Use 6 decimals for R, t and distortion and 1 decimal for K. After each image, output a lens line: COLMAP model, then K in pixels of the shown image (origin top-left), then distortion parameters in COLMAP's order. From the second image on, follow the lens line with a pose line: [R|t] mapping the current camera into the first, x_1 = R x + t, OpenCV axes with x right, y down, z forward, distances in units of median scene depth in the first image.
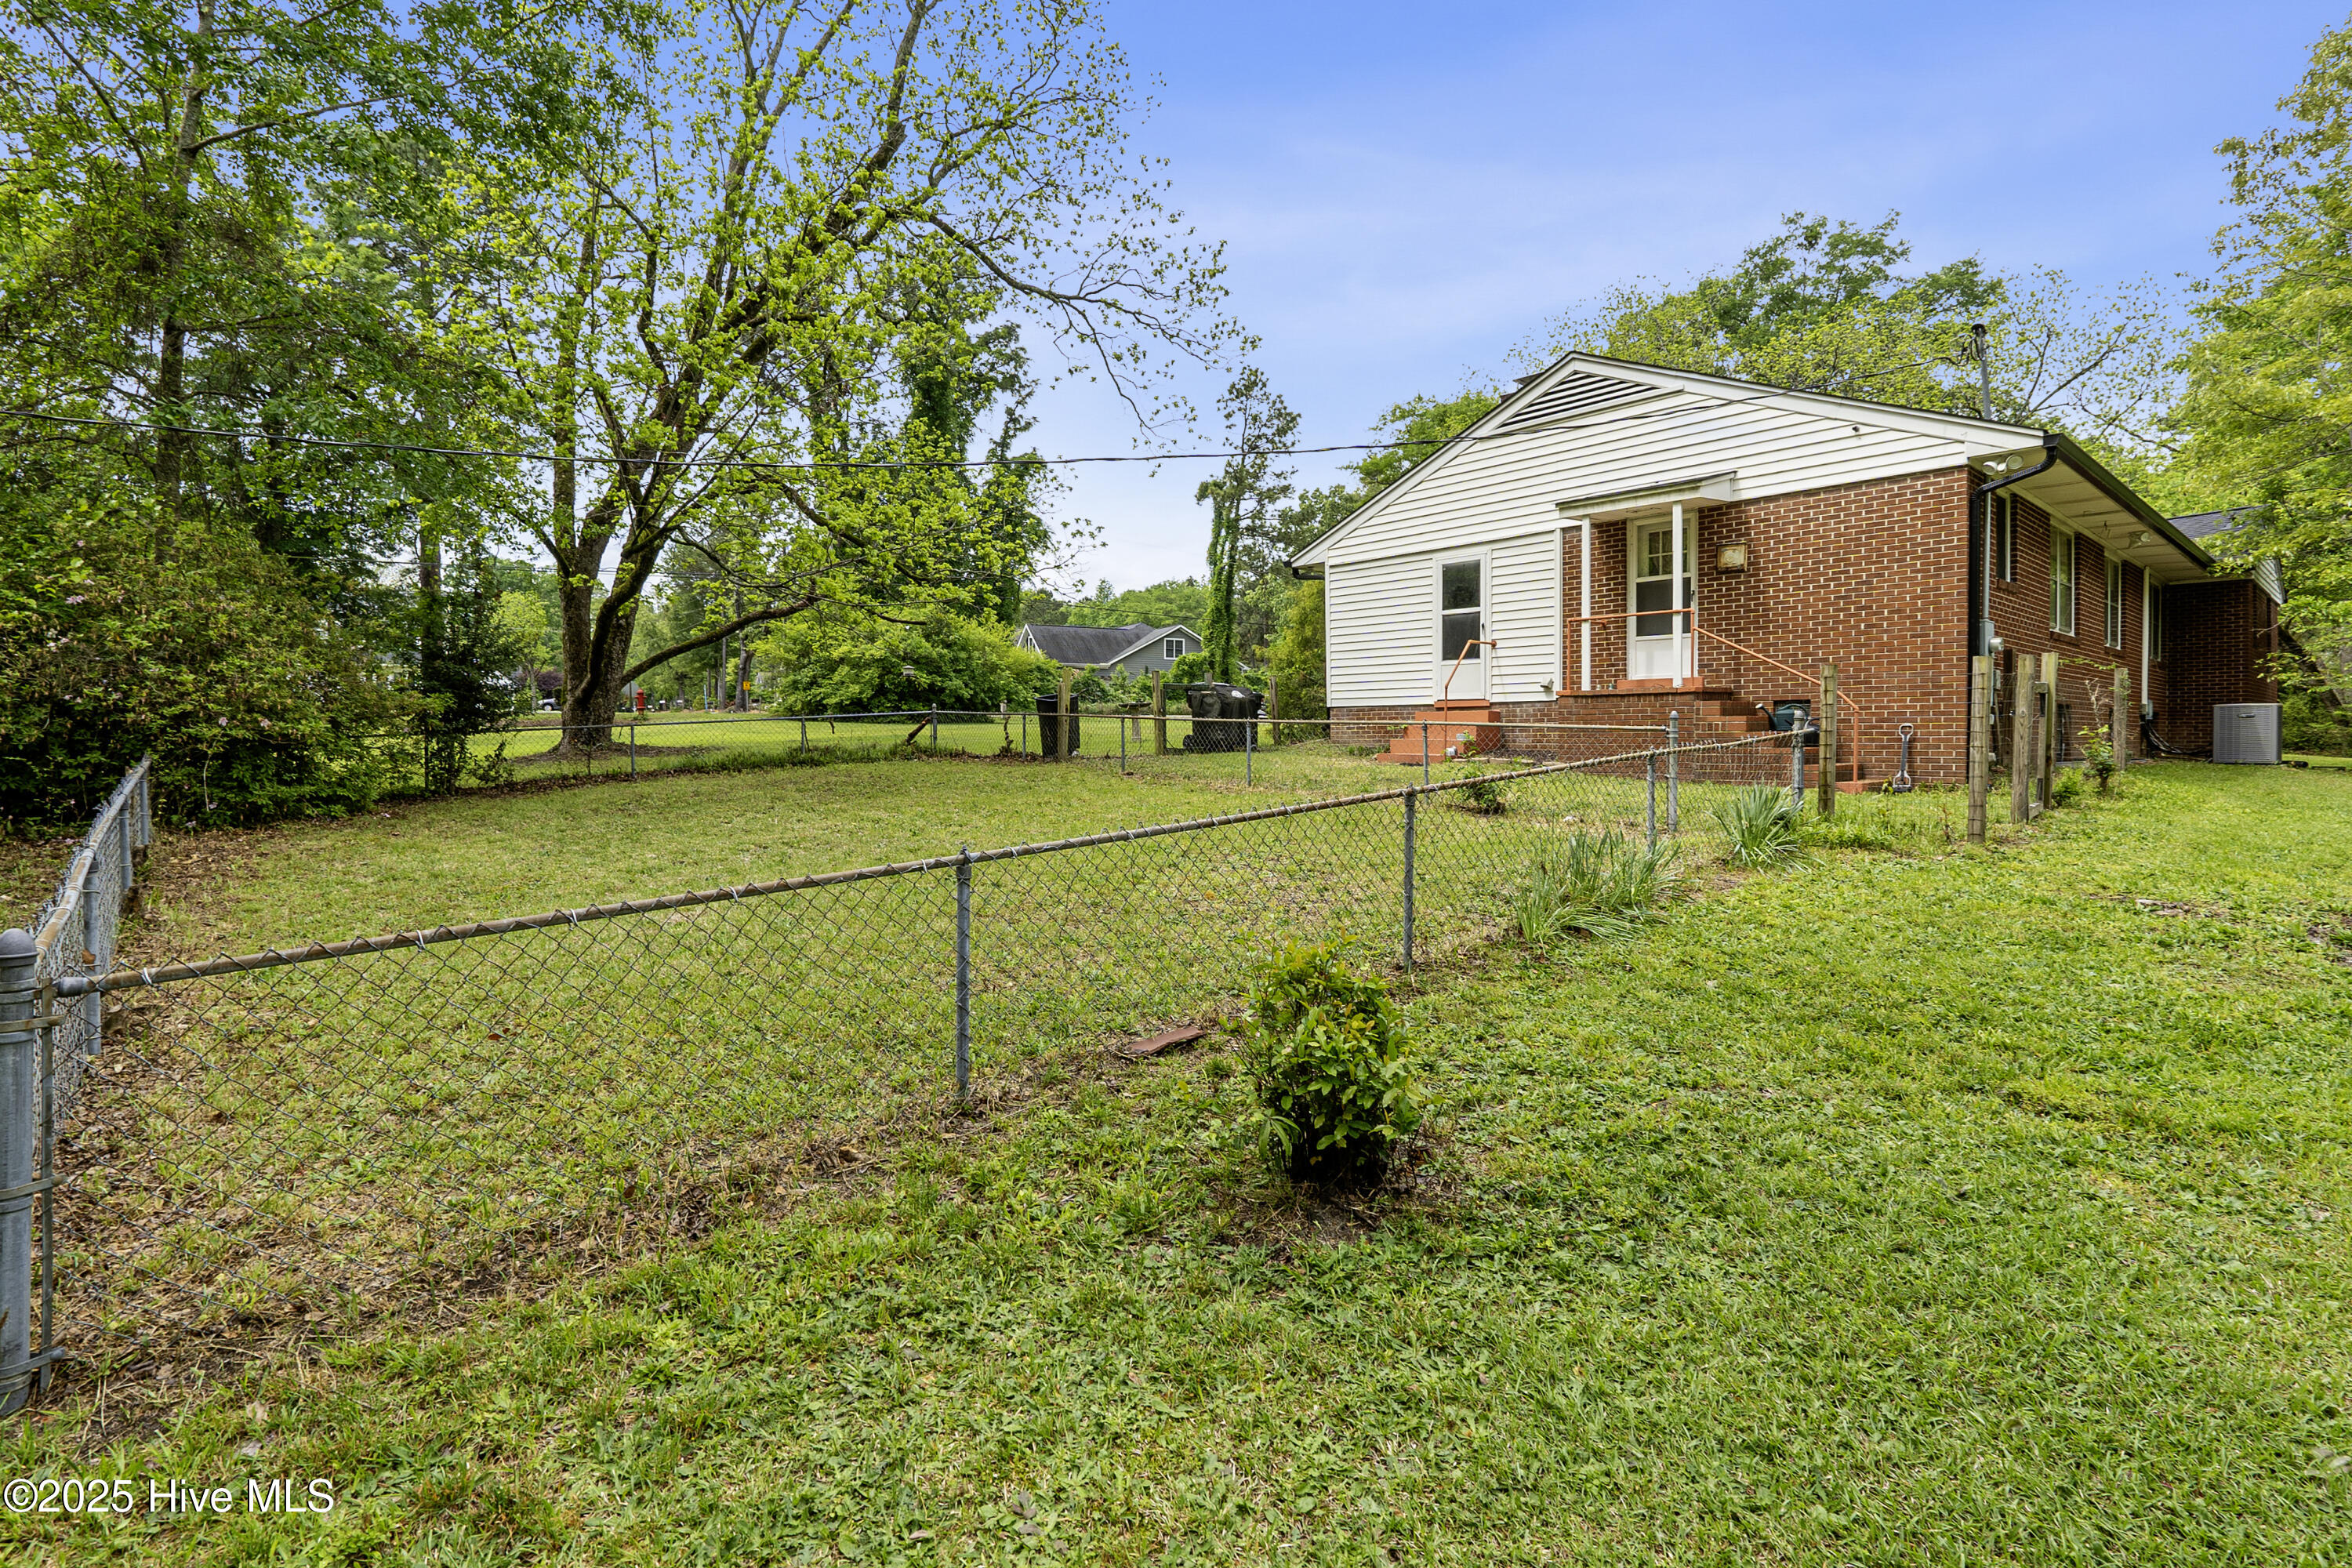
lens RADIAL K [[1147.8, 0, 1171.9], [0, 1147.8, 754.4], [0, 0, 1]] dist [-0.000563, -0.000129]
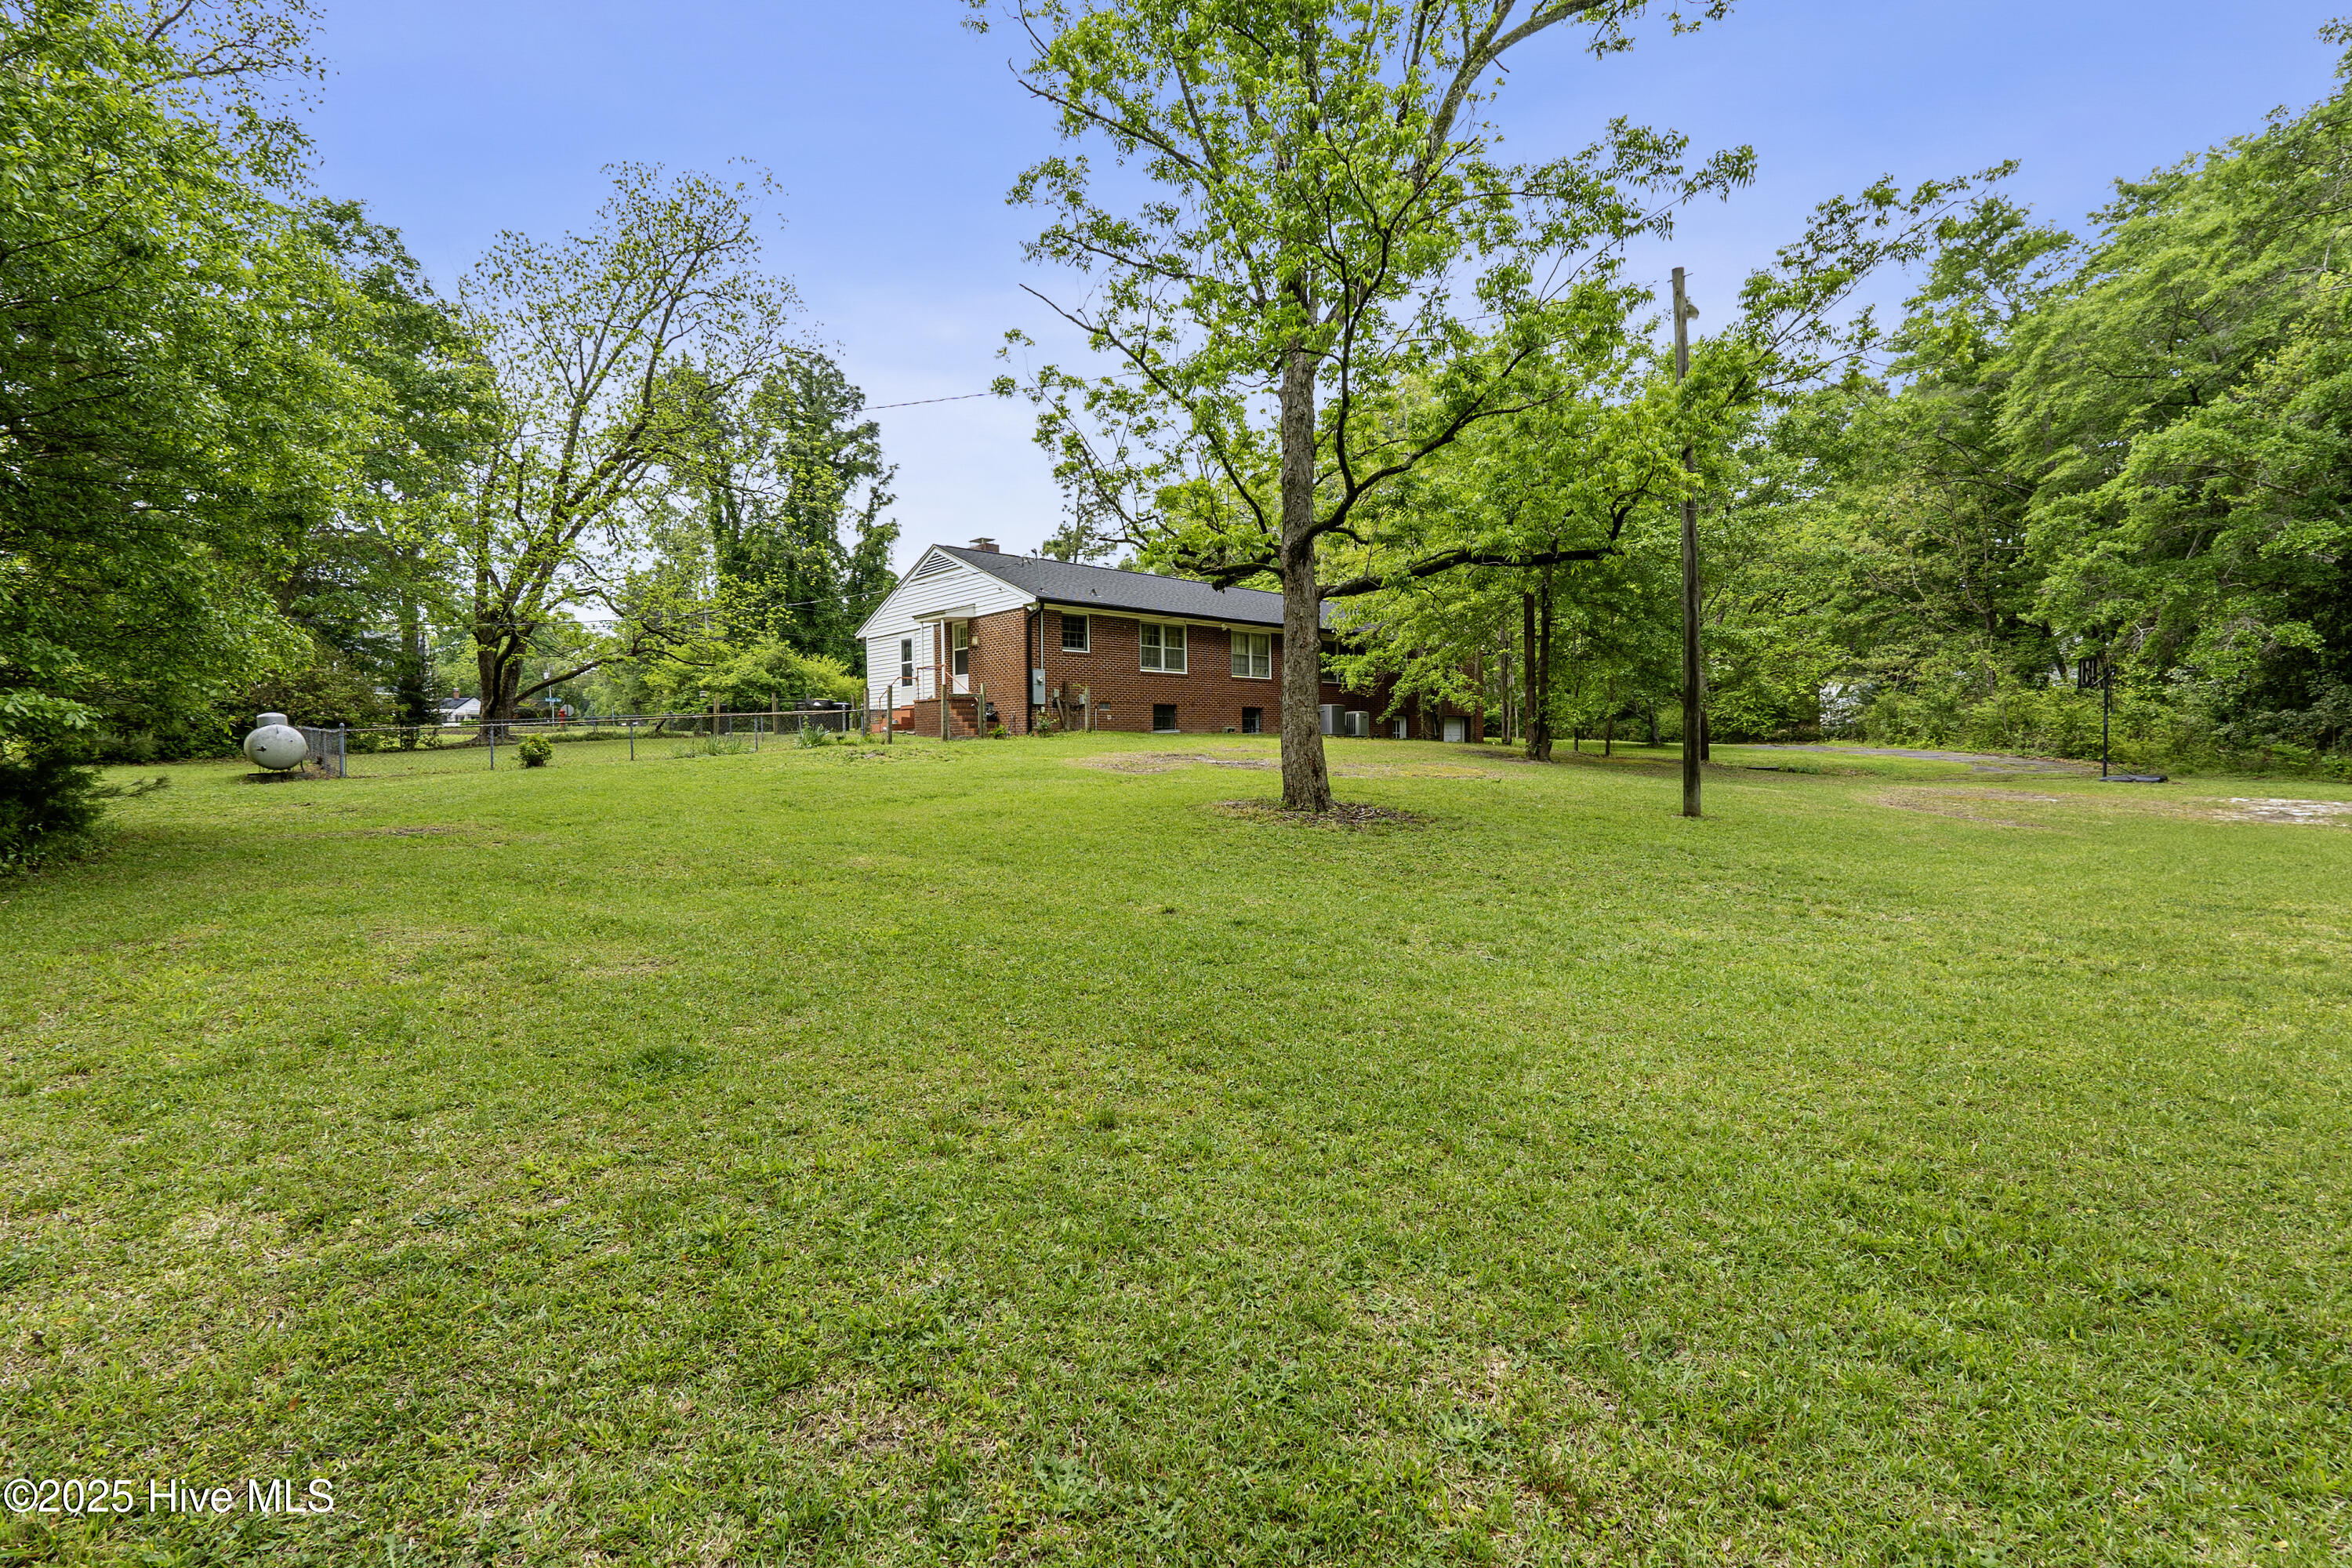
lens RADIAL K [[1113.0, 0, 1176.0], [0, 1113.0, 784.0], [0, 0, 1]] dist [0.003415, 0.000170]
pose [[0.999708, -0.009236, 0.022350, 0.253587], [0.009060, 0.999927, 0.007982, 0.030585], [-0.022423, -0.007777, 0.999718, -0.377008]]
